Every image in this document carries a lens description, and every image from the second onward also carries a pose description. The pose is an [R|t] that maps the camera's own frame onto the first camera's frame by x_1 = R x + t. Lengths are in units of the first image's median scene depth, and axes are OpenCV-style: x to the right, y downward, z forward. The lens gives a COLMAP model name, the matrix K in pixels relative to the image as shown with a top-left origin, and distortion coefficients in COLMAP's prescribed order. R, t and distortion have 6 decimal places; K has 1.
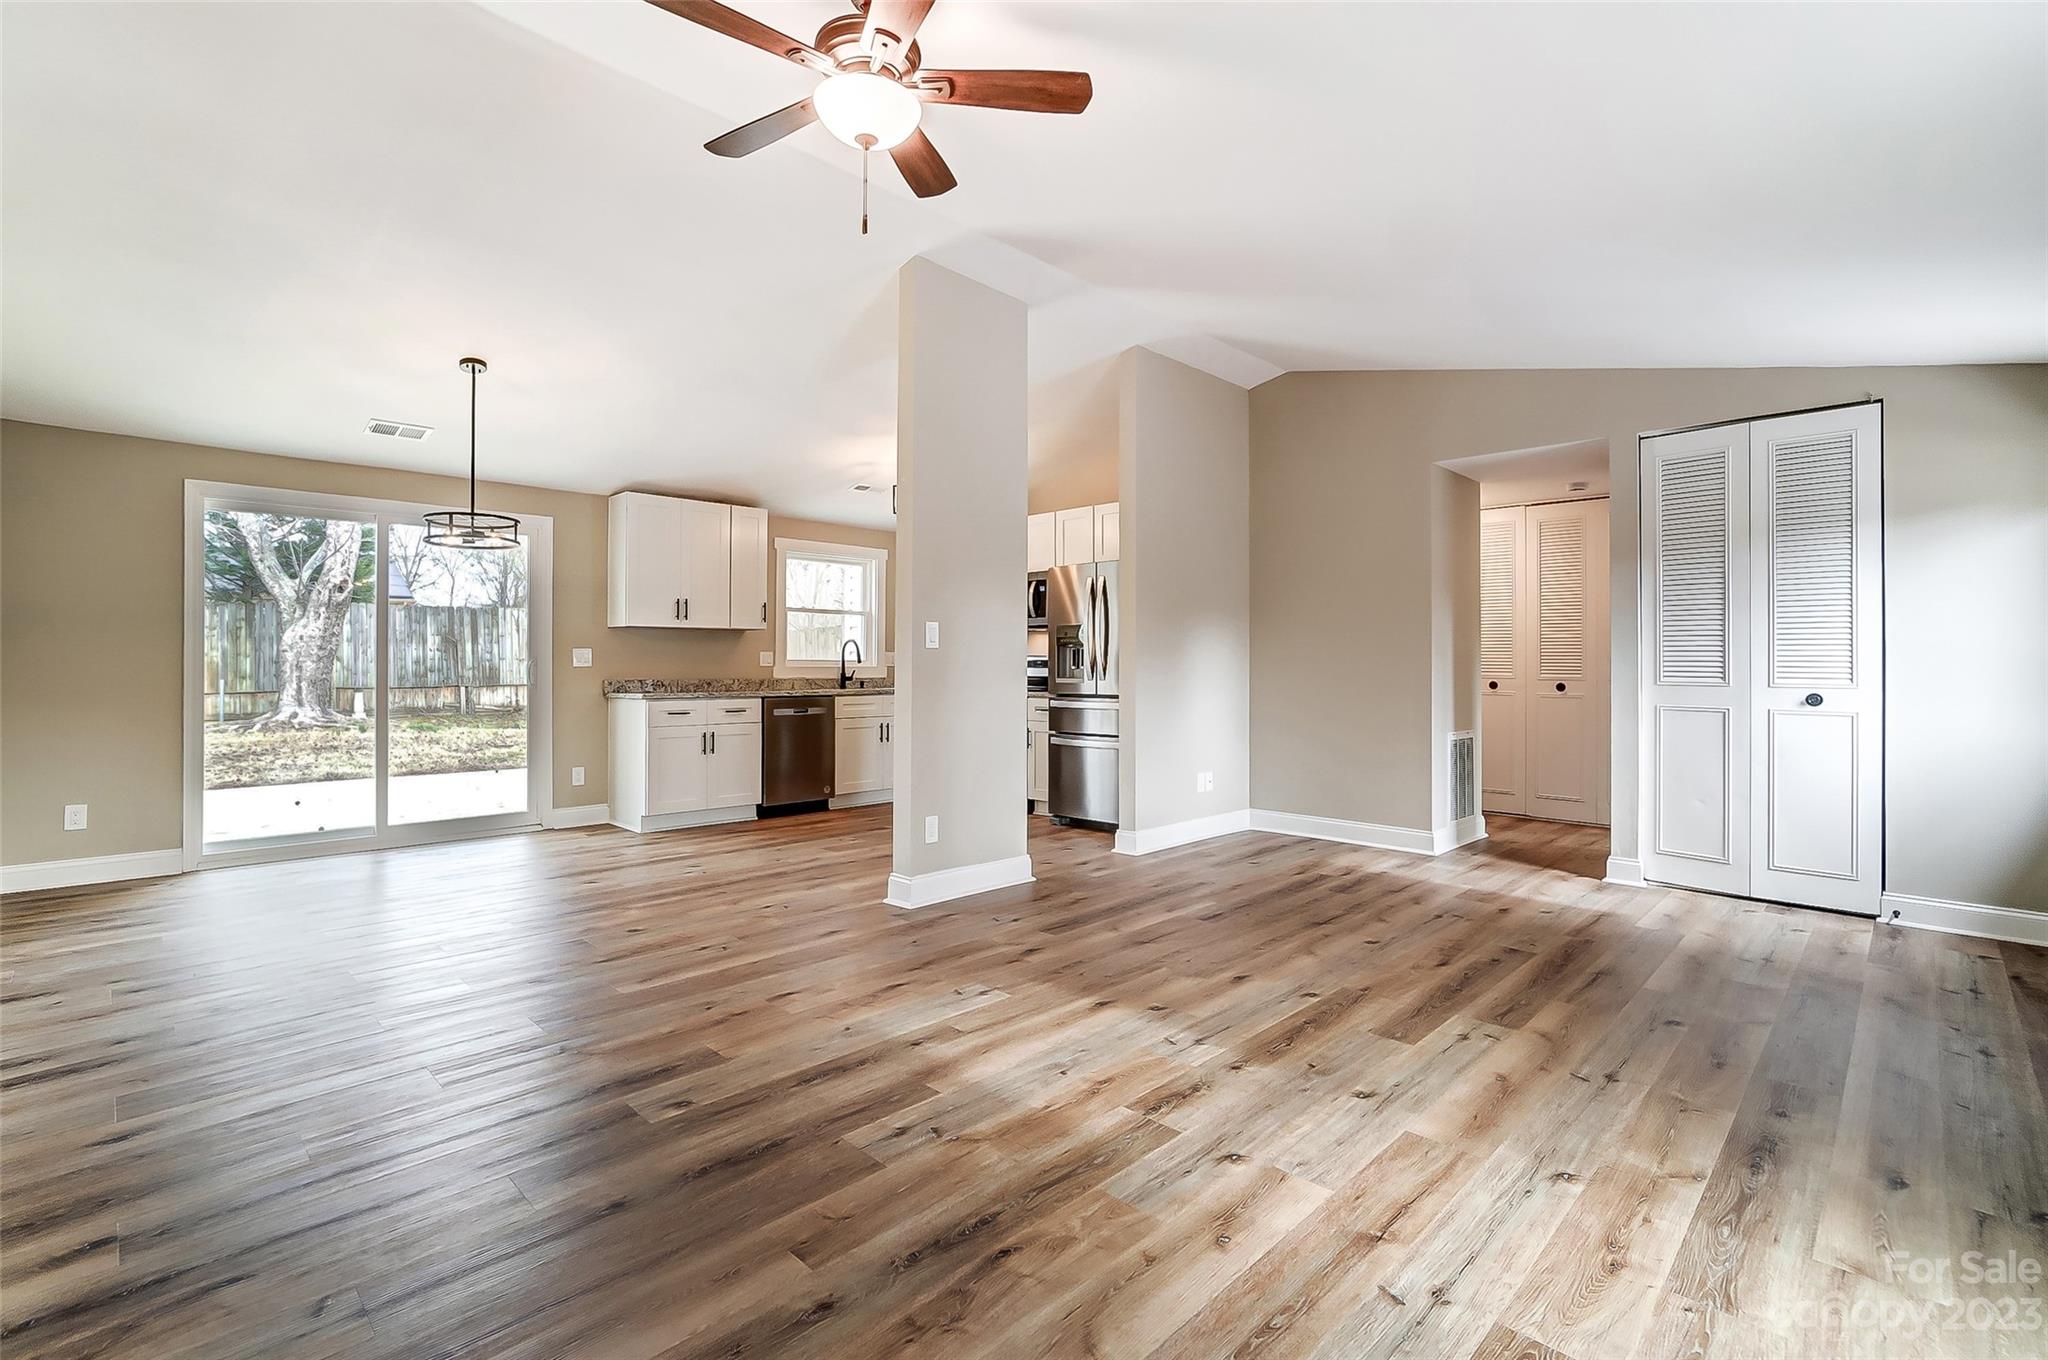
lens RADIAL K [[919.3, 0, 1007.6], [0, 919.3, 671.8], [0, 0, 1]] dist [-0.029157, 0.013233]
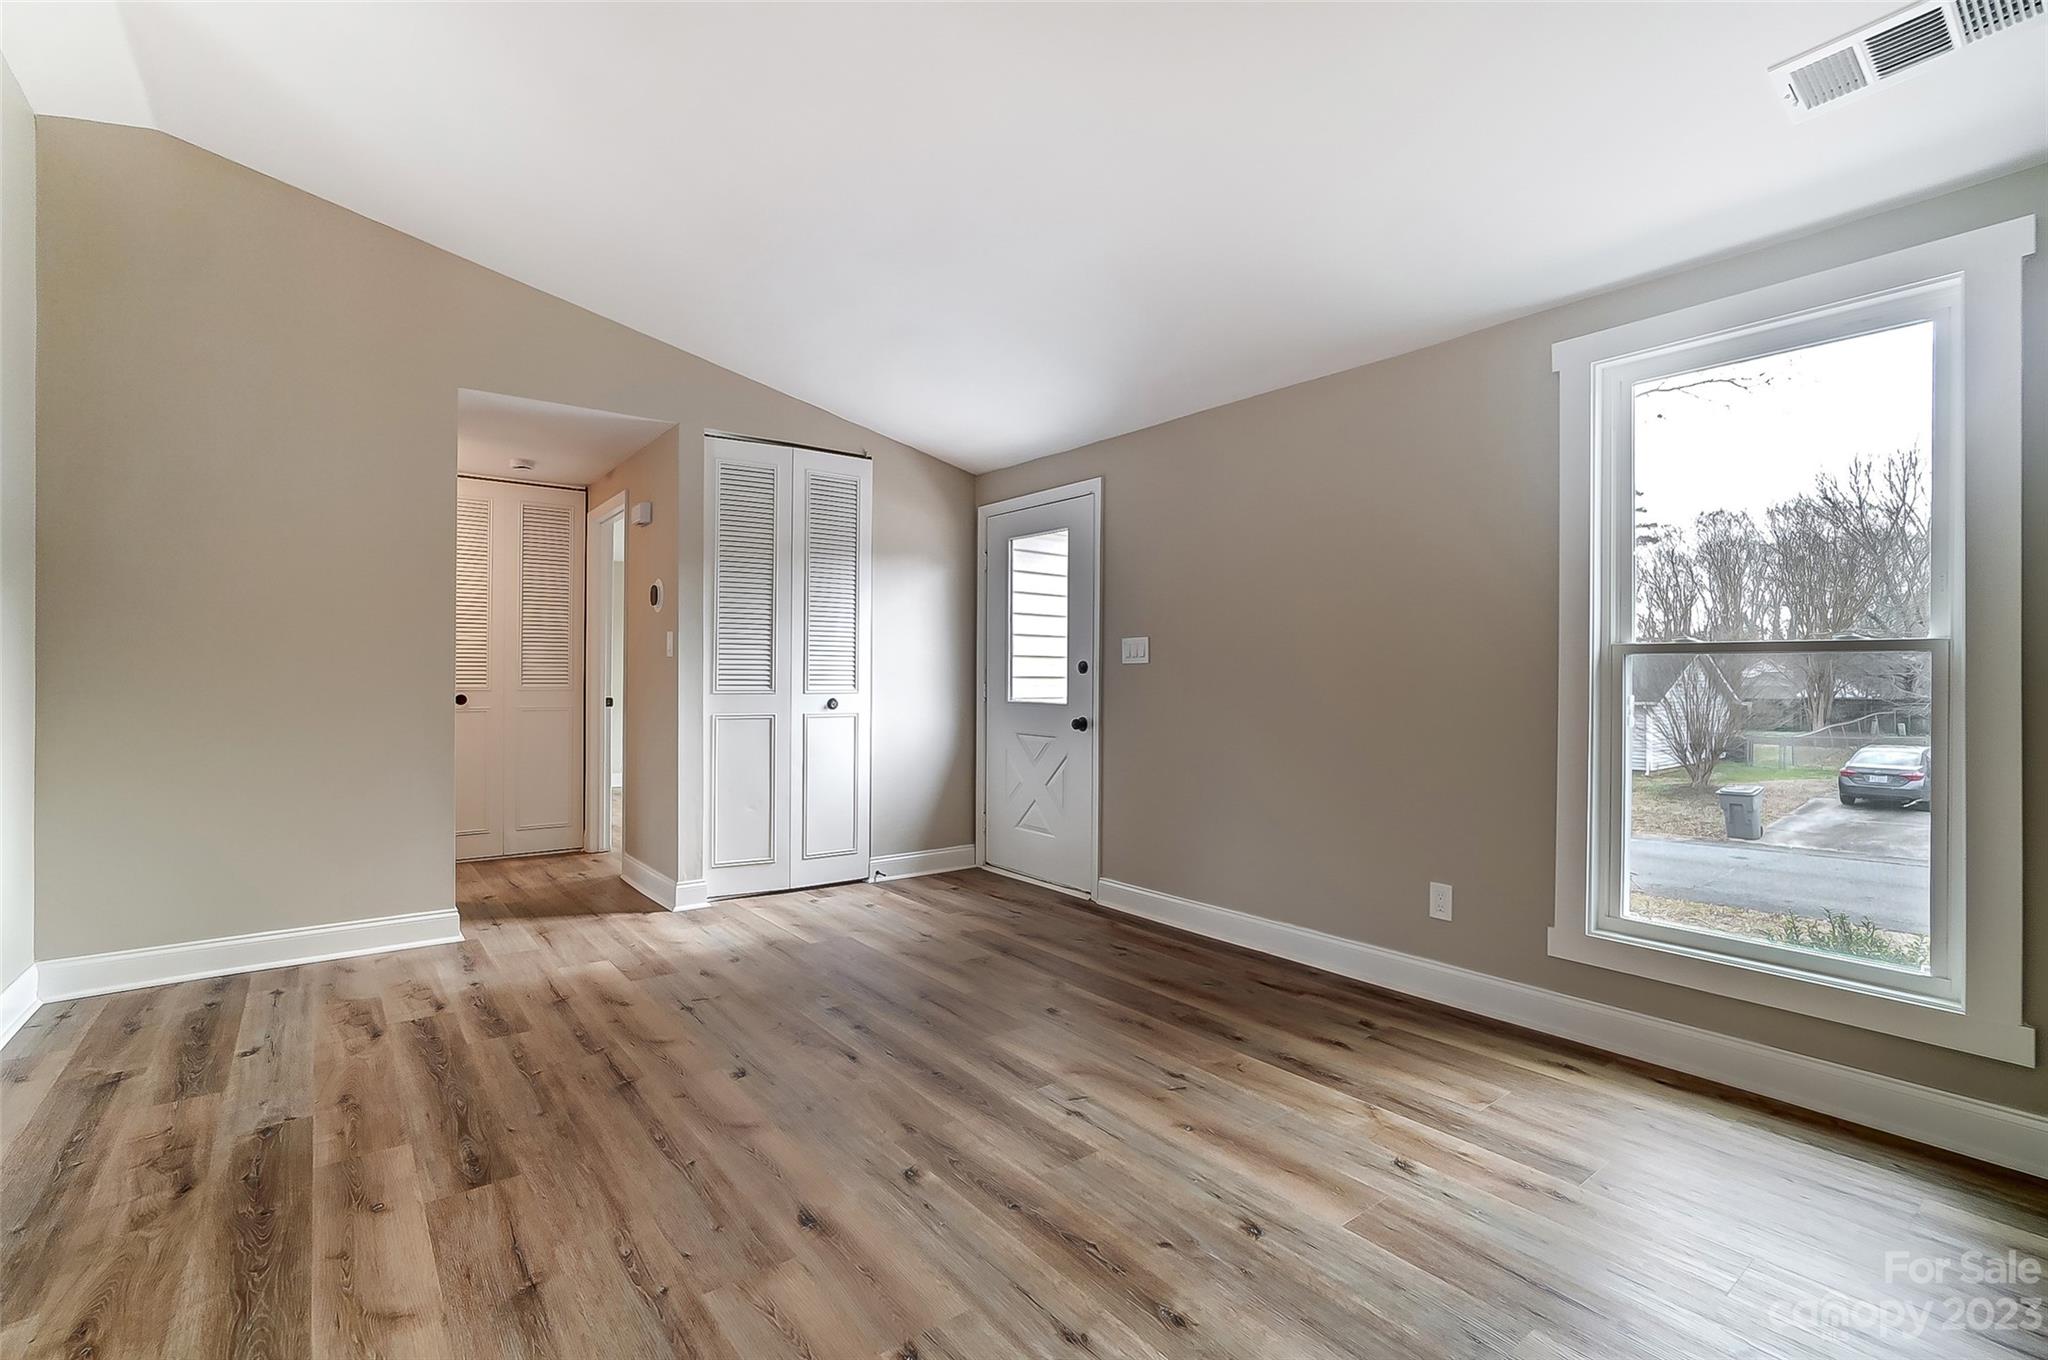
lens RADIAL K [[919.3, 0, 1007.6], [0, 919.3, 671.8], [0, 0, 1]] dist [-0.029157, 0.013233]
pose [[0.133712, -0.001170, 0.991020, -0.254833], [0.004937, 0.999988, 0.000514, -0.009700], [-0.991008, 0.004824, 0.133716, 0.680293]]
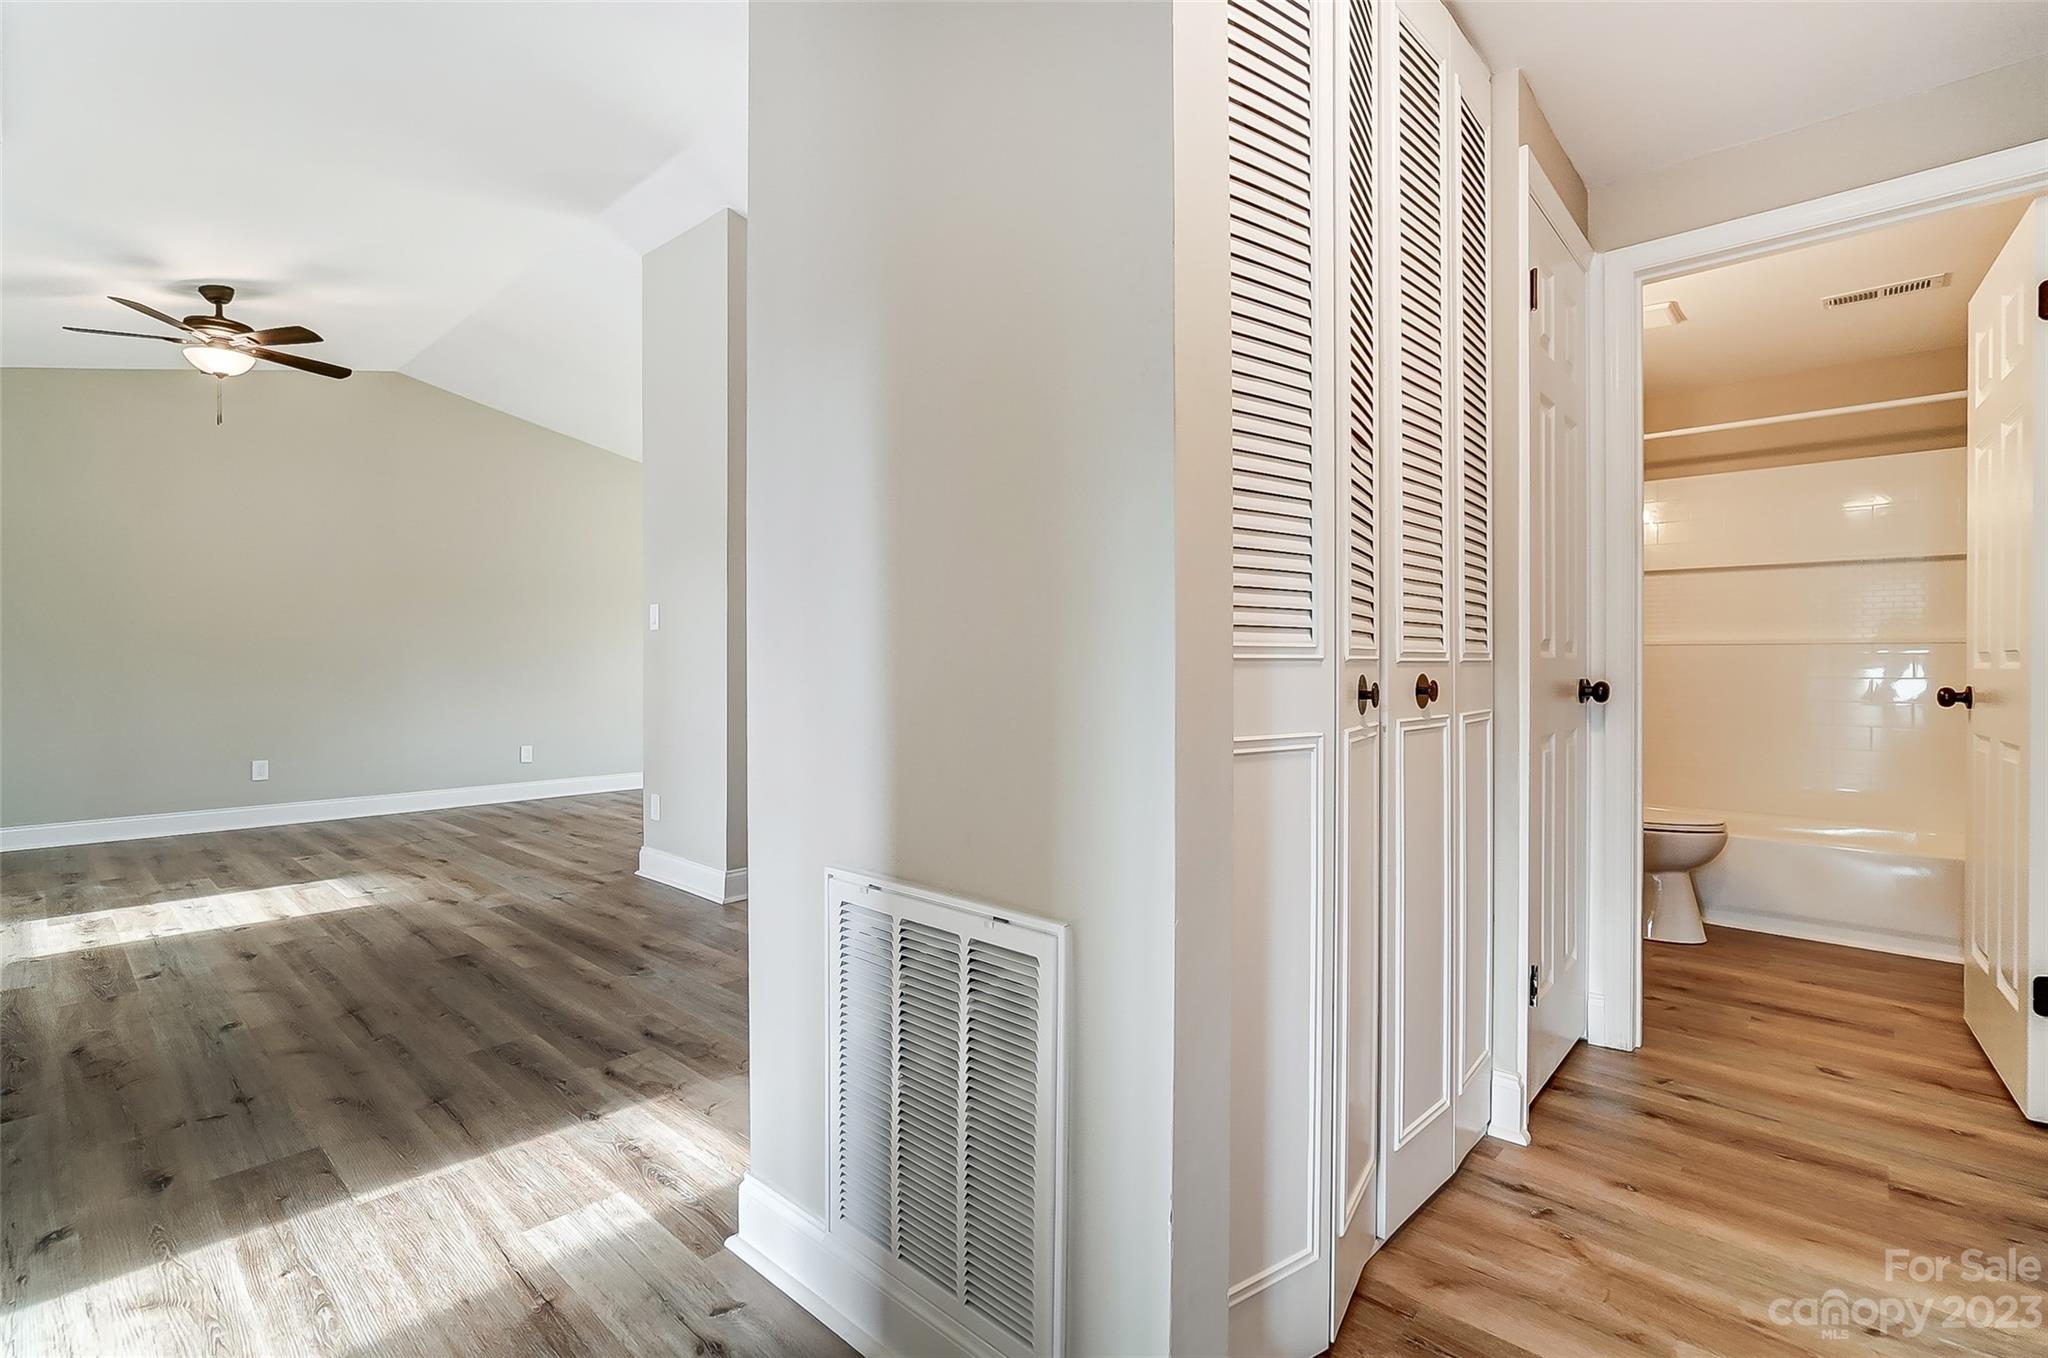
lens RADIAL K [[919.3, 0, 1007.6], [0, 919.3, 670.8], [0, 0, 1]] dist [-0.029157, 0.013233]
pose [[0.047537, -0.002019, -0.998867, 1.101237], [-0.008468, 0.999961, -0.002424, 0.012674], [0.998834, 0.008573, 0.047518, 1.523402]]
